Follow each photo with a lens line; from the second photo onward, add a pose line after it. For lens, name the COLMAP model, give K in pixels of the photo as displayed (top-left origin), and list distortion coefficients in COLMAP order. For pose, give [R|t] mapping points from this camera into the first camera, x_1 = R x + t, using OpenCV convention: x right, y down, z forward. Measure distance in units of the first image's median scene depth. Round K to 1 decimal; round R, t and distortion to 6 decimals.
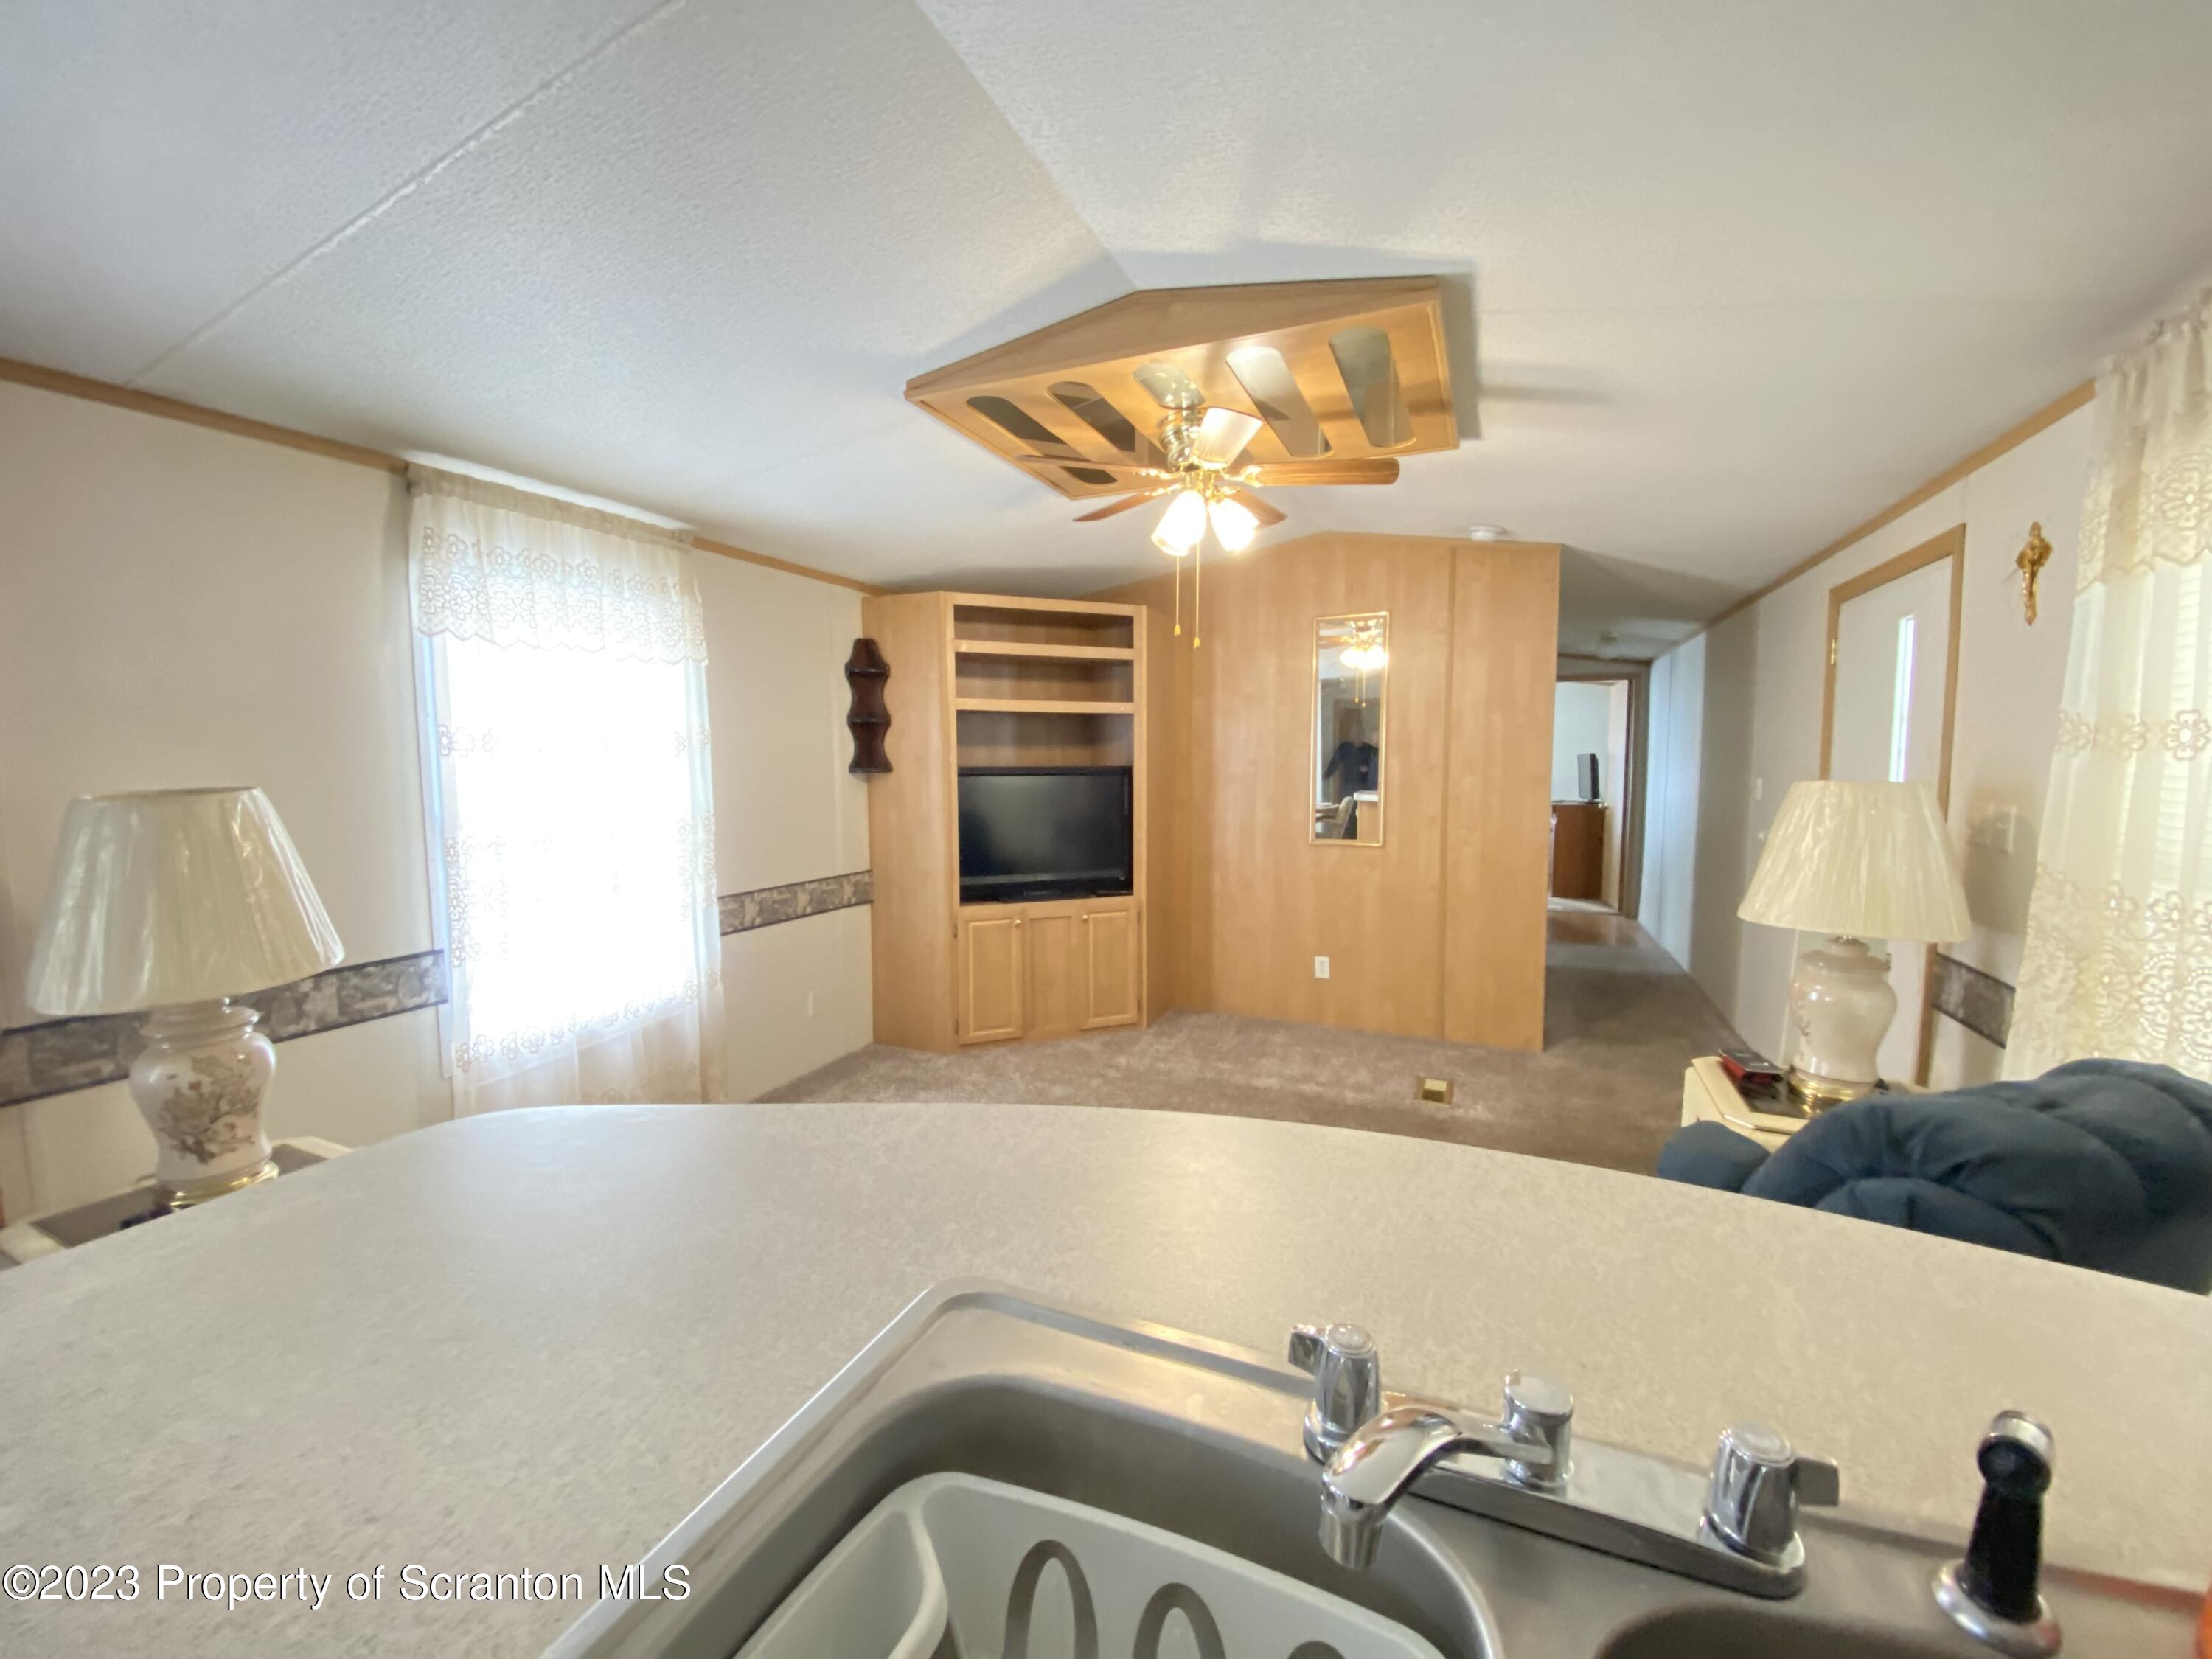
lens RADIAL K [[905.9, 0, 1107.5], [0, 905.9, 837.2], [0, 0, 1]] dist [0.019352, -0.020536]
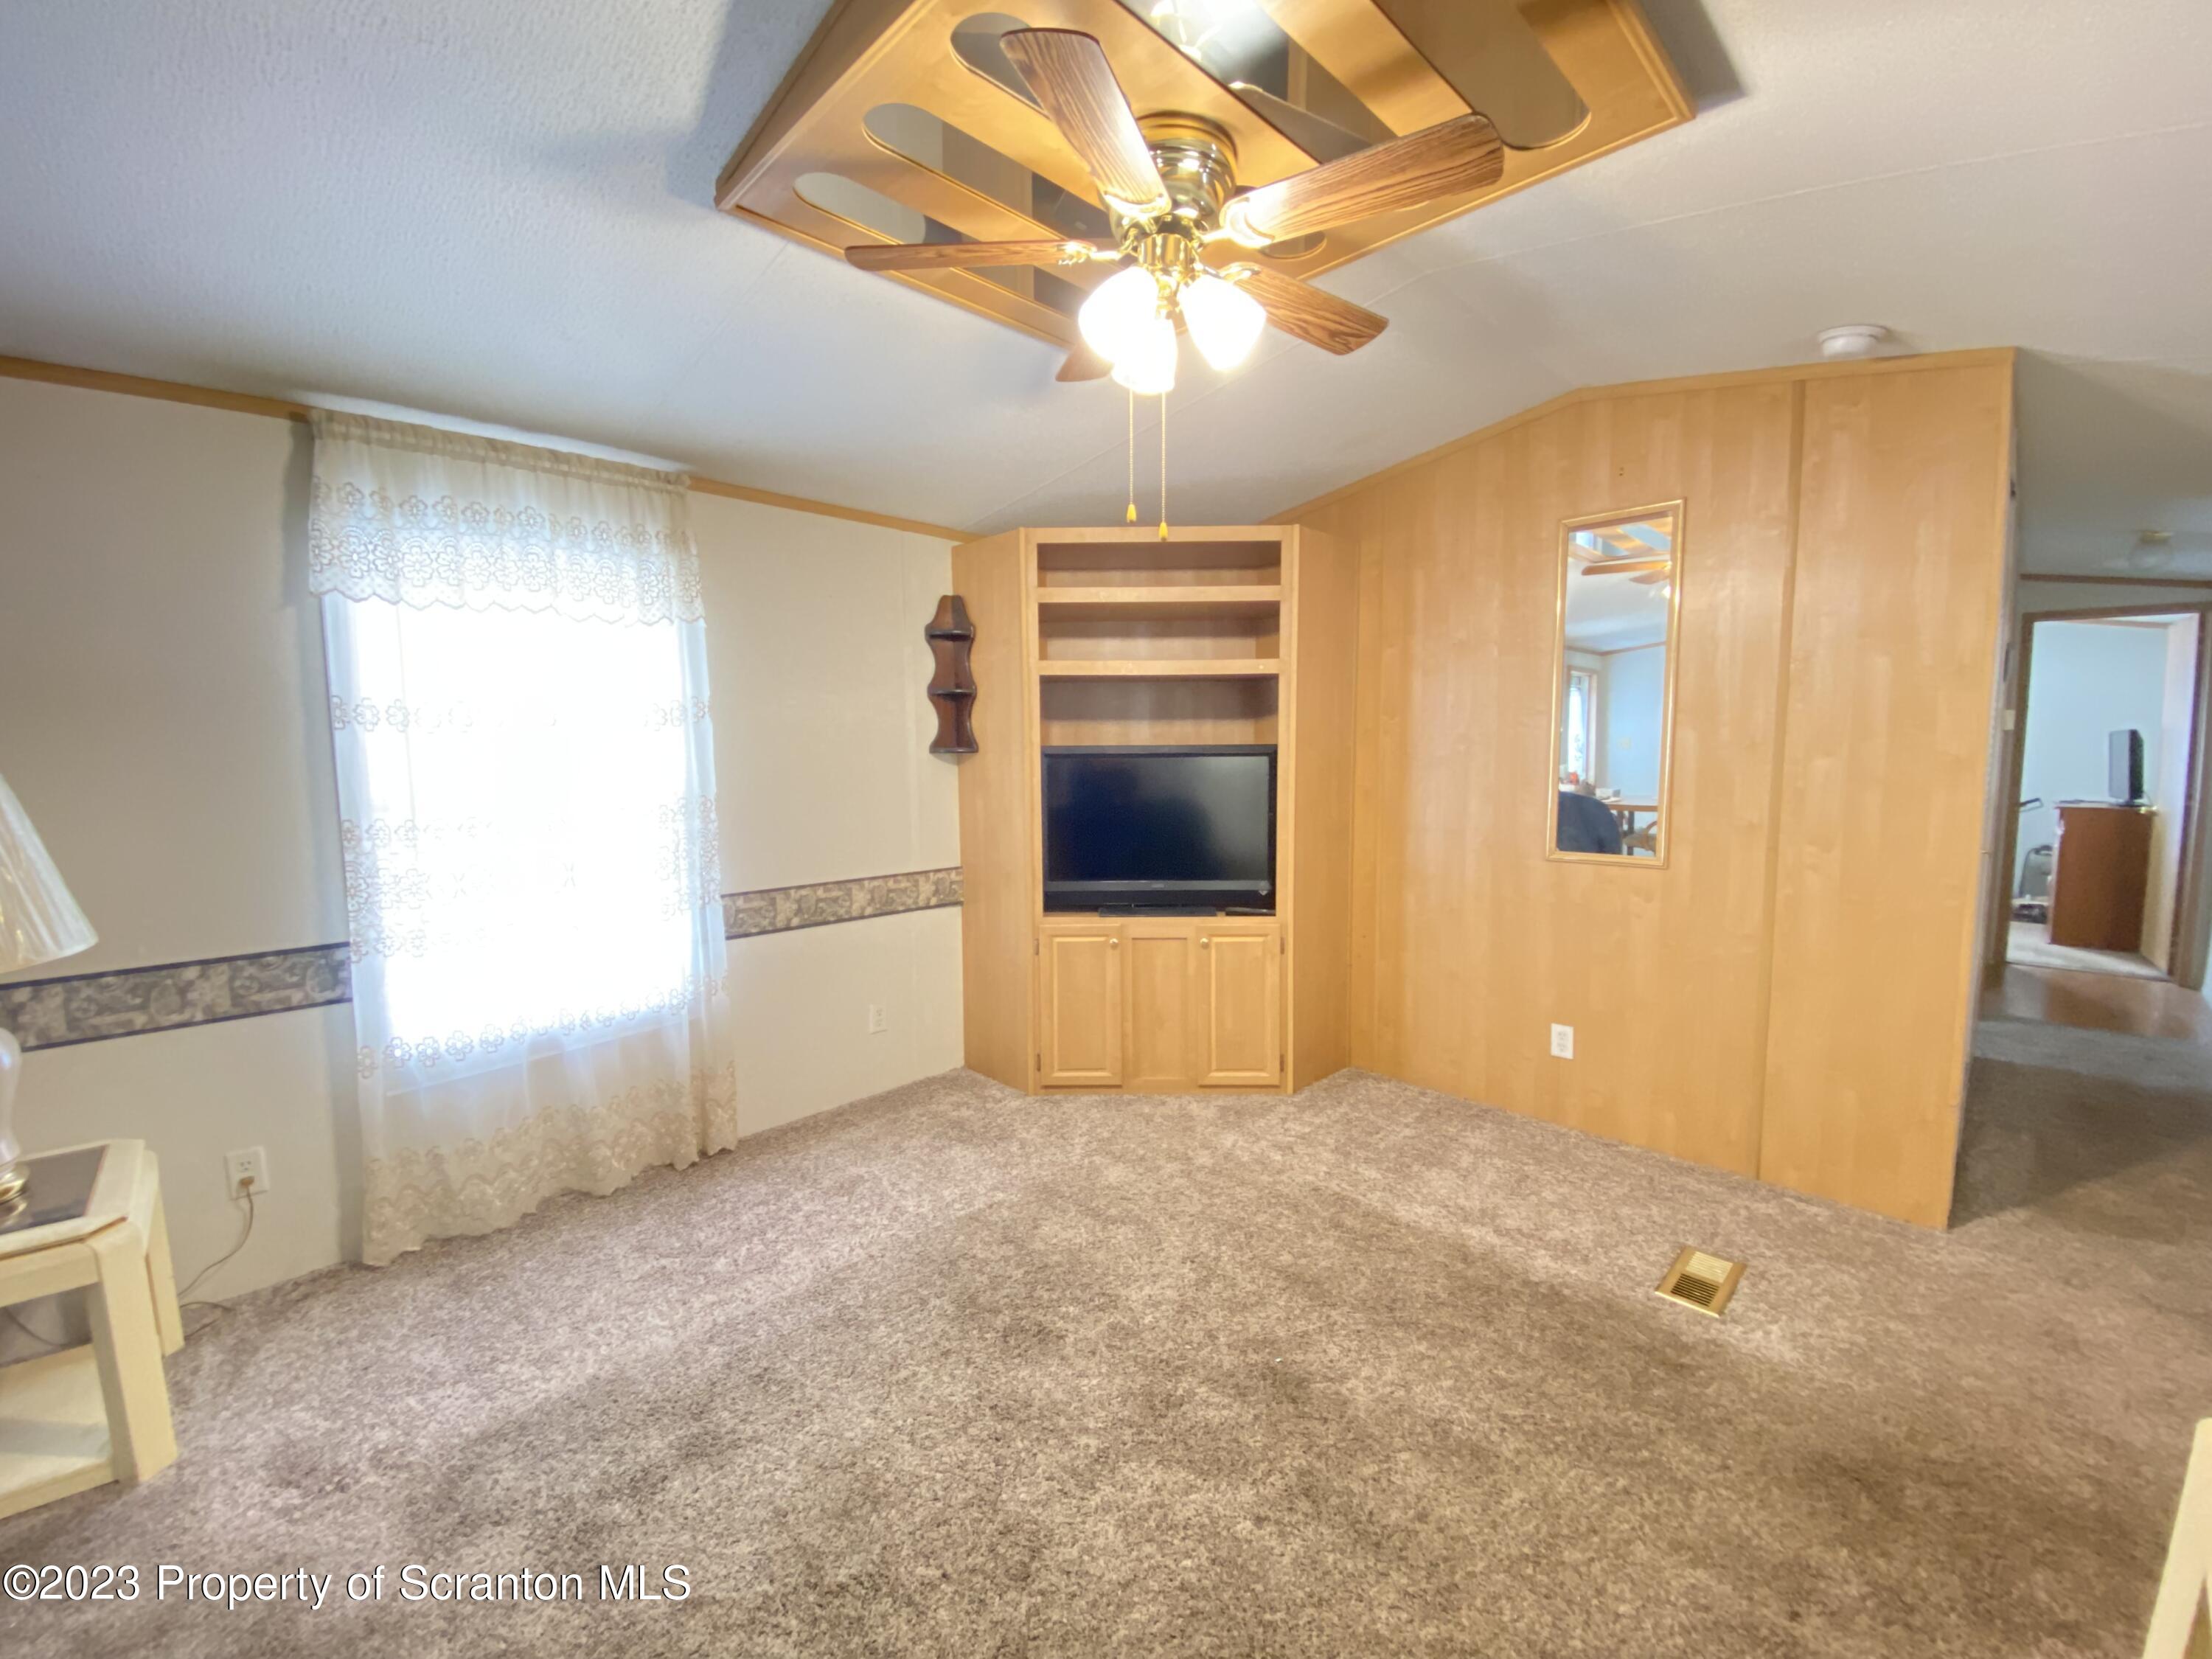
lens RADIAL K [[897.3, 0, 1106.0], [0, 897.3, 829.5], [0, 0, 1]] dist [0.009969, -0.015489]
pose [[0.926121, 0.031400, -0.375917, 0.189414], [-0.028720, 0.999506, 0.012732, -0.013981], [0.376132, -0.000995, 0.926566, 0.276443]]
